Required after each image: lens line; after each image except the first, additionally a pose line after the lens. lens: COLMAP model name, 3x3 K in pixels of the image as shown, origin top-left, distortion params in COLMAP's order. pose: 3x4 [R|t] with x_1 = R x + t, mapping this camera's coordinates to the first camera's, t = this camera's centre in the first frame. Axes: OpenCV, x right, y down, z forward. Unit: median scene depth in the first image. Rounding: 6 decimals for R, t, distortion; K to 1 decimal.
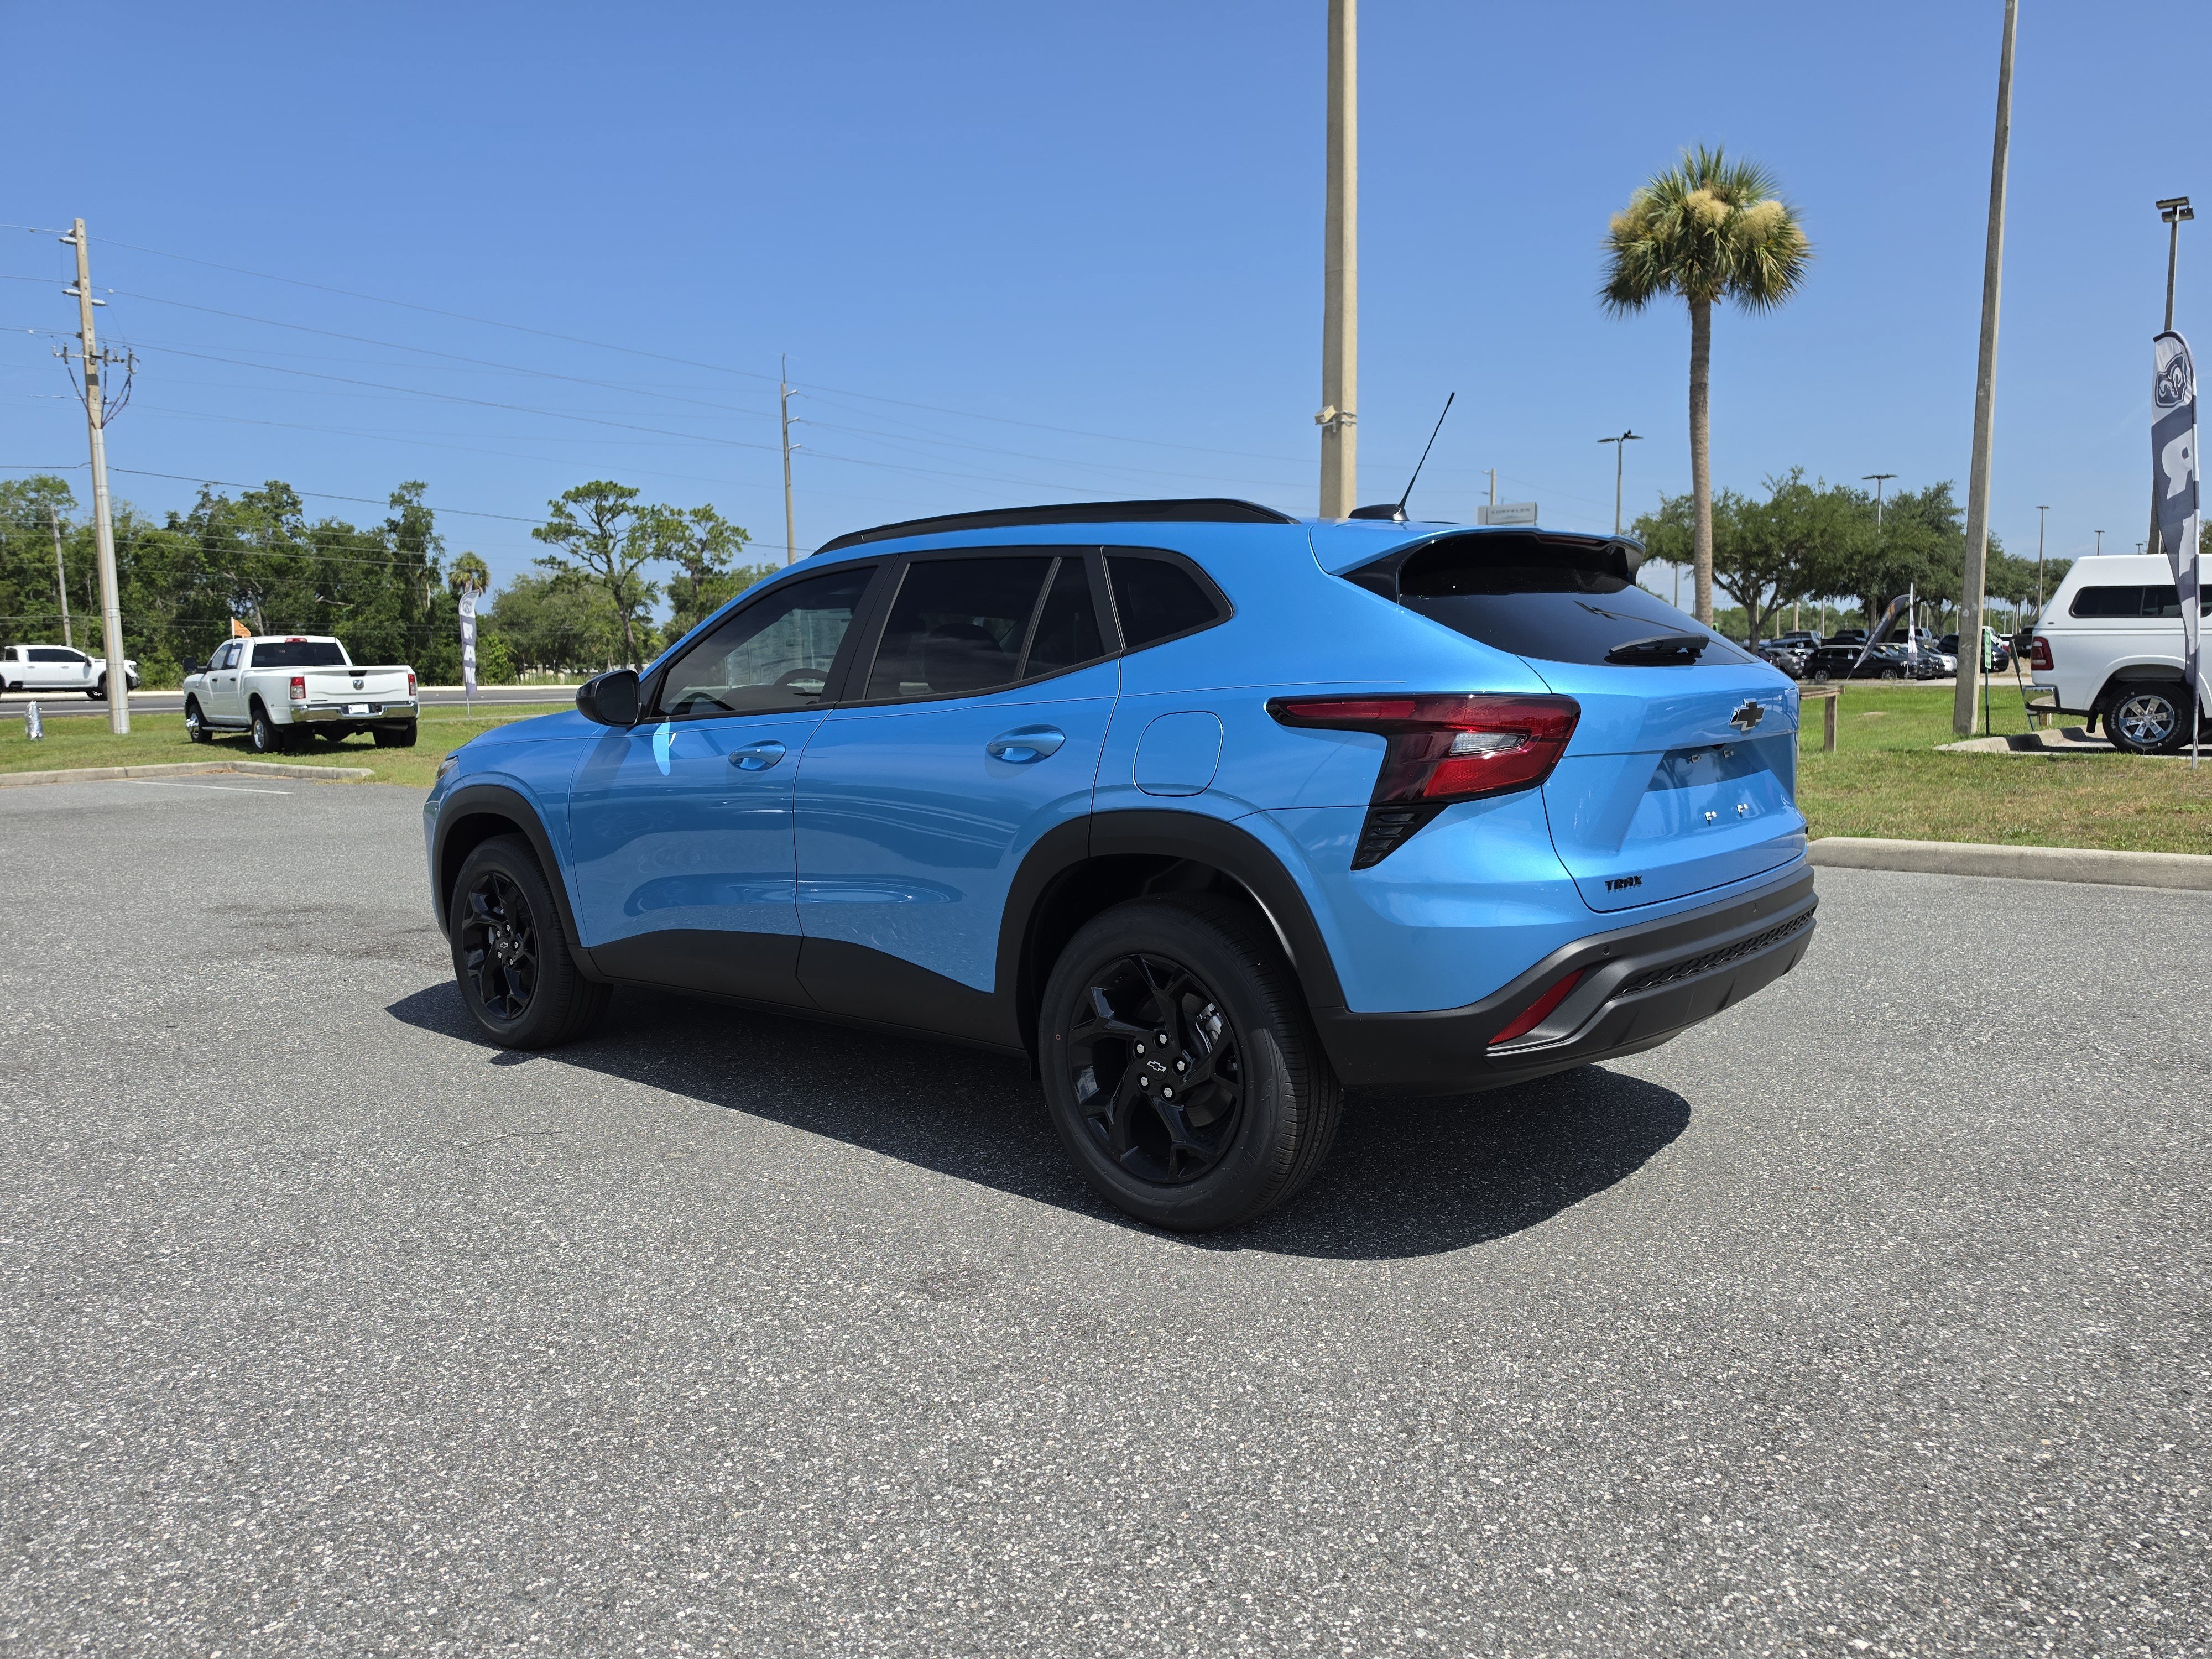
lens RADIAL K [[1629.4, 0, 1139.3], [0, 1629.4, 853.8], [0, 0, 1]] dist [0.041204, -0.056280]
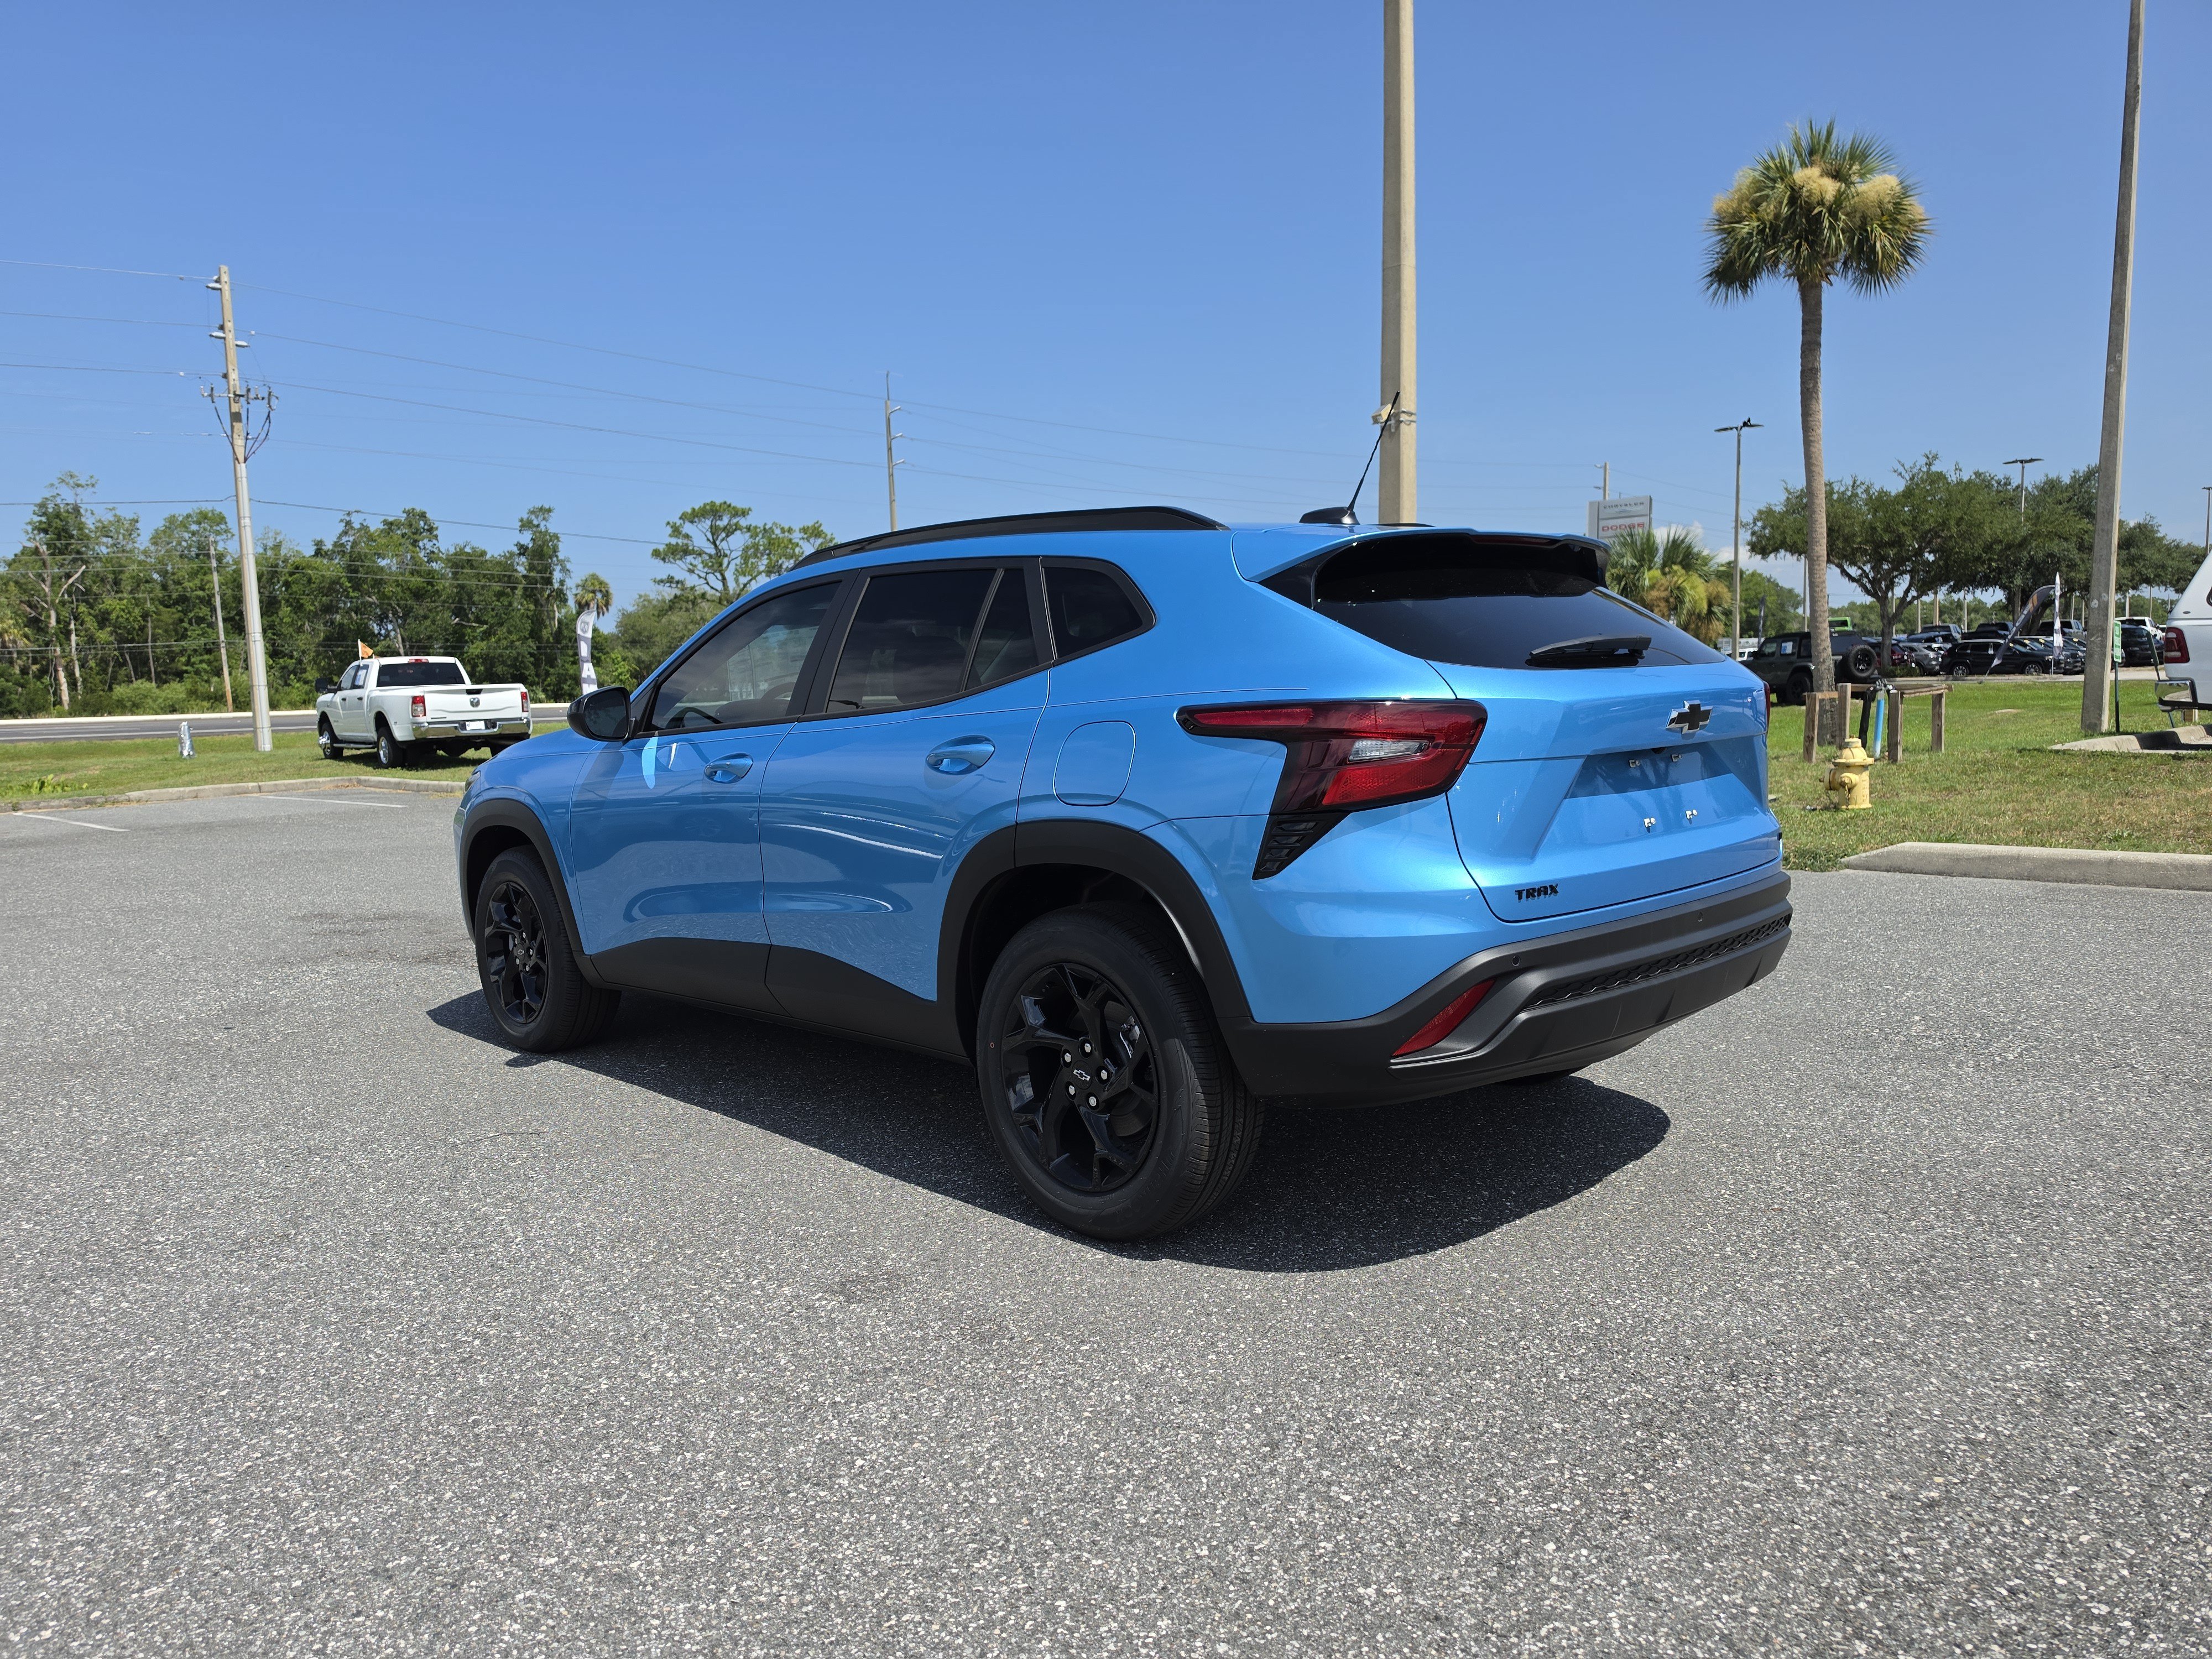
lens RADIAL K [[1630.1, 0, 1098.5], [0, 1630.1, 868.7], [0, 0, 1]] dist [0.044563, -0.060905]
pose [[0.994561, -0.002624, -0.104119, 0.124974], [0.003083, 0.999986, 0.004254, -0.000919], [0.104107, -0.004552, 0.994556, 0.003026]]
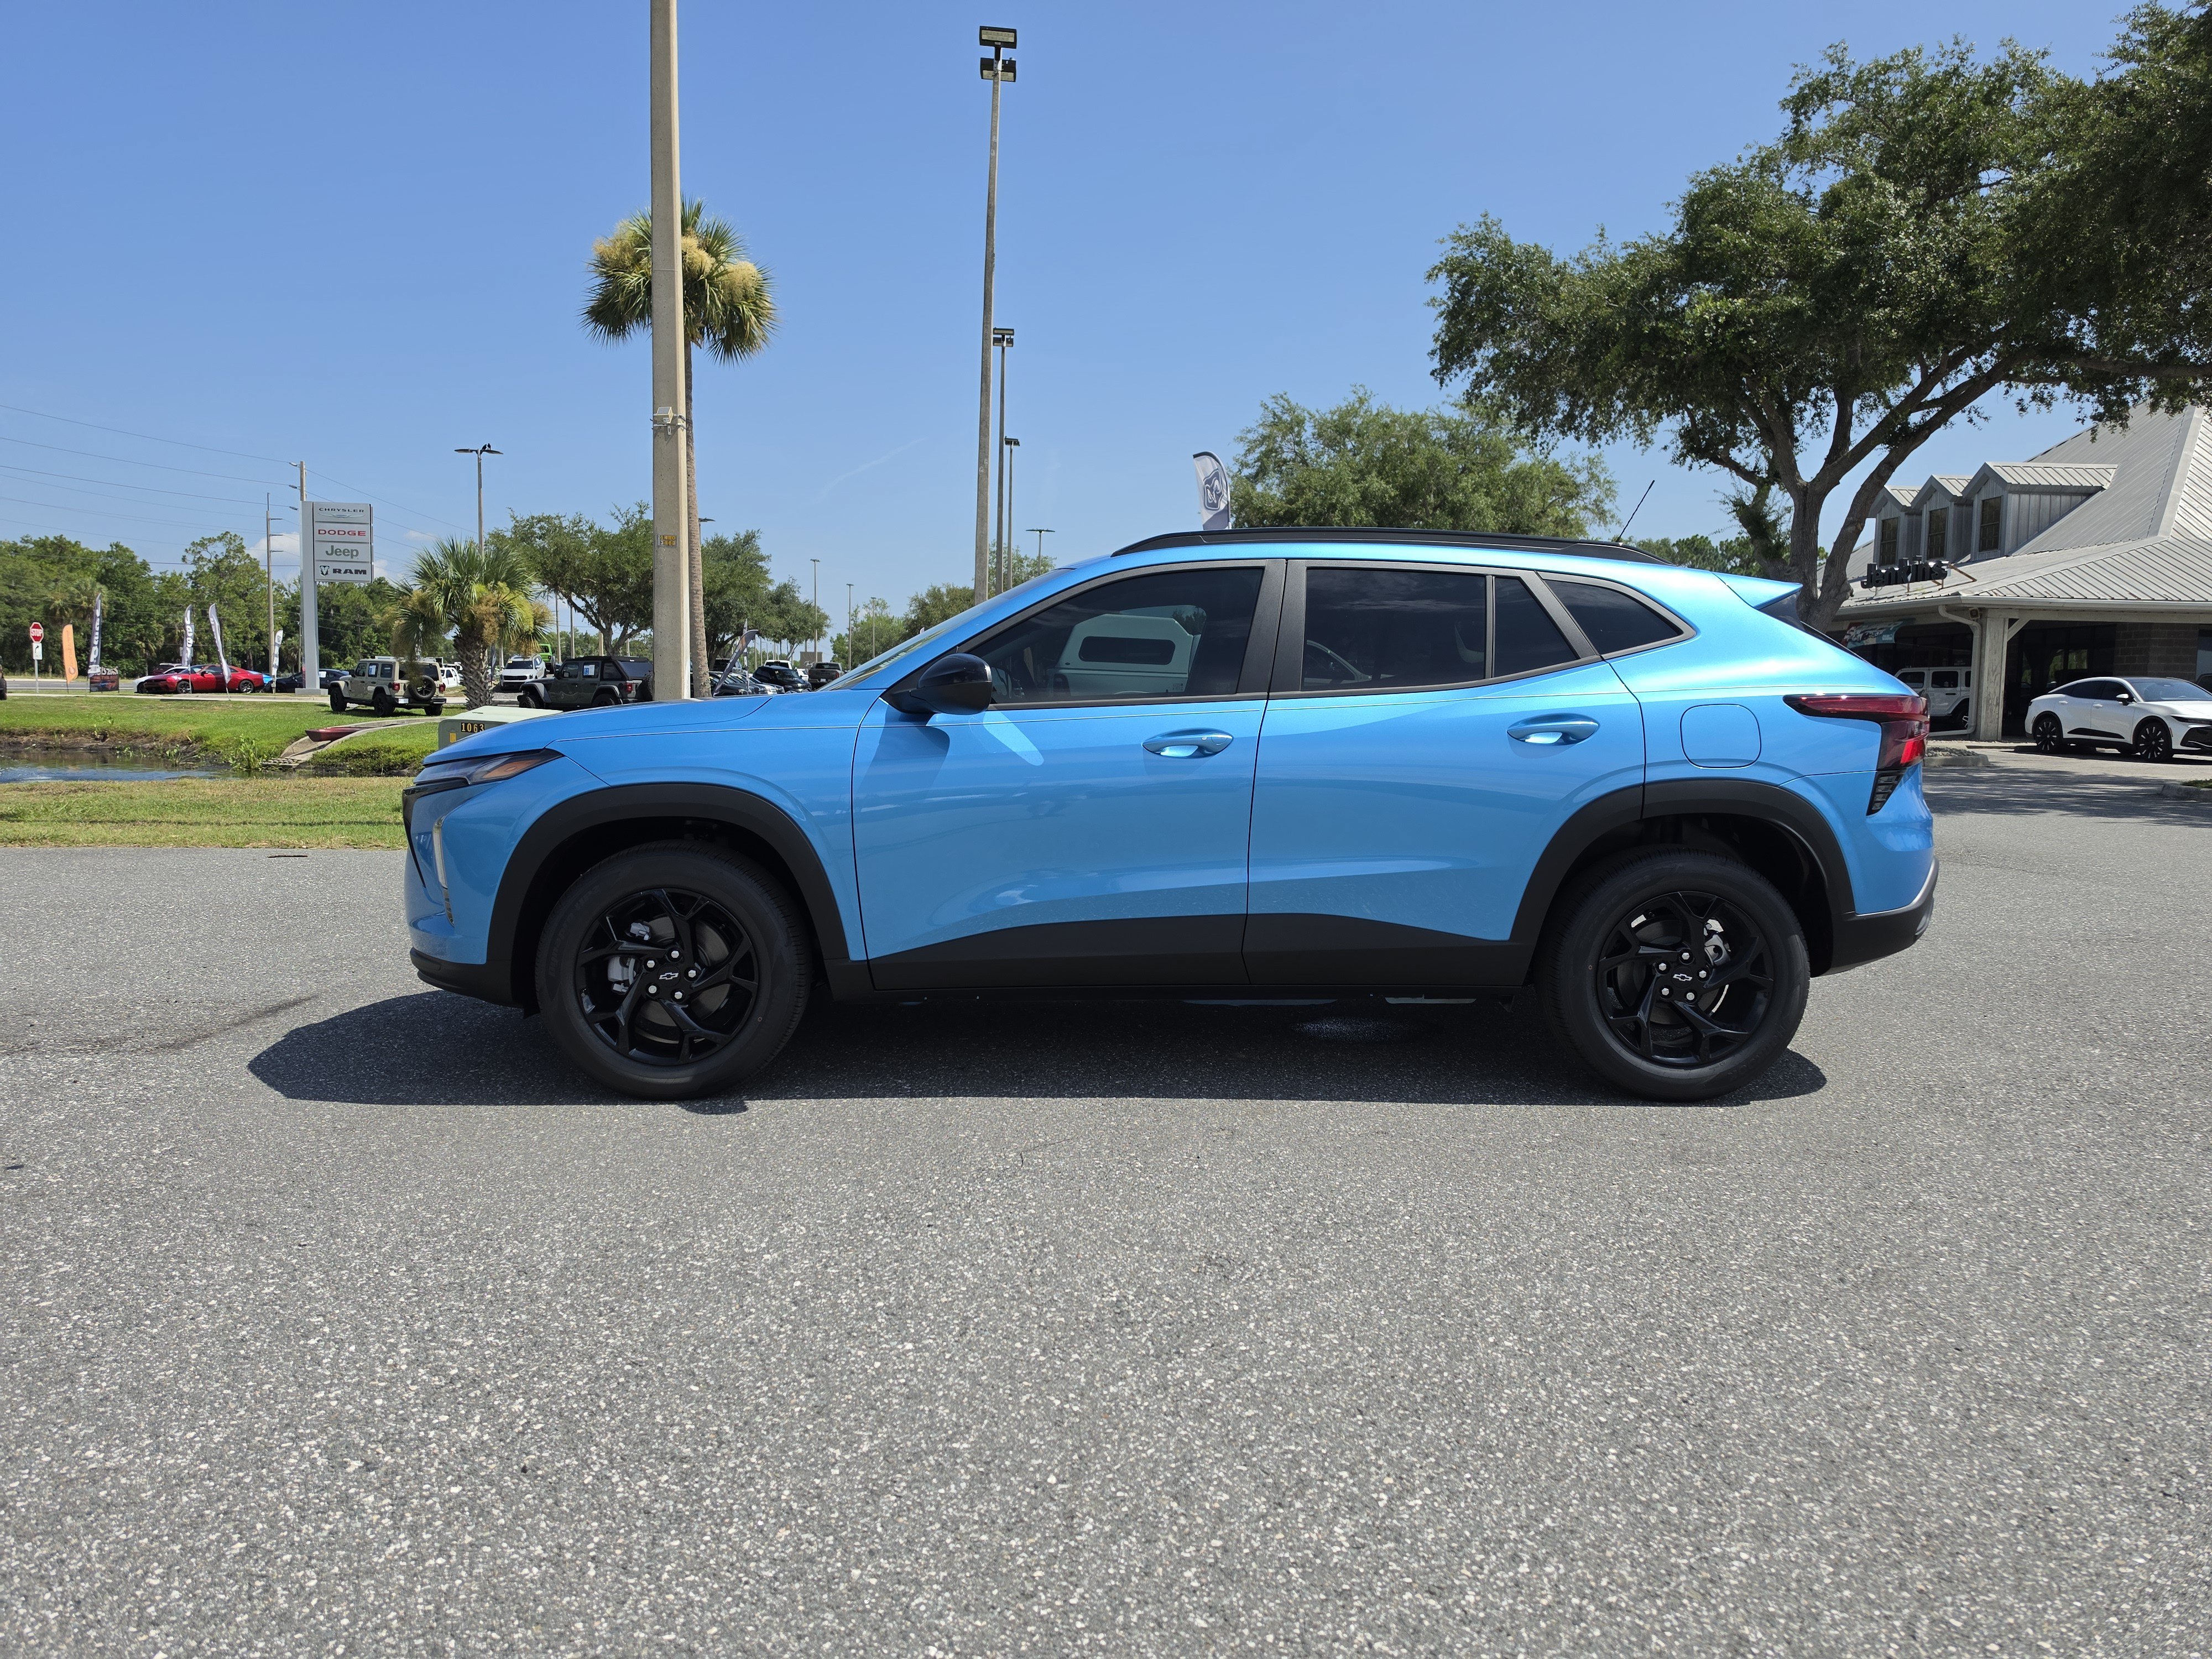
lens RADIAL K [[1669.3, 0, 1065.1], [0, 1669.3, 837.9], [0, 0, 1]] dist [0.026243, -0.059234]
pose [[0.702838, -0.028327, 0.710785, -1.165694], [0.047497, 0.998846, -0.007159, 0.004906], [-0.709762, 0.038792, 0.703373, 0.371724]]
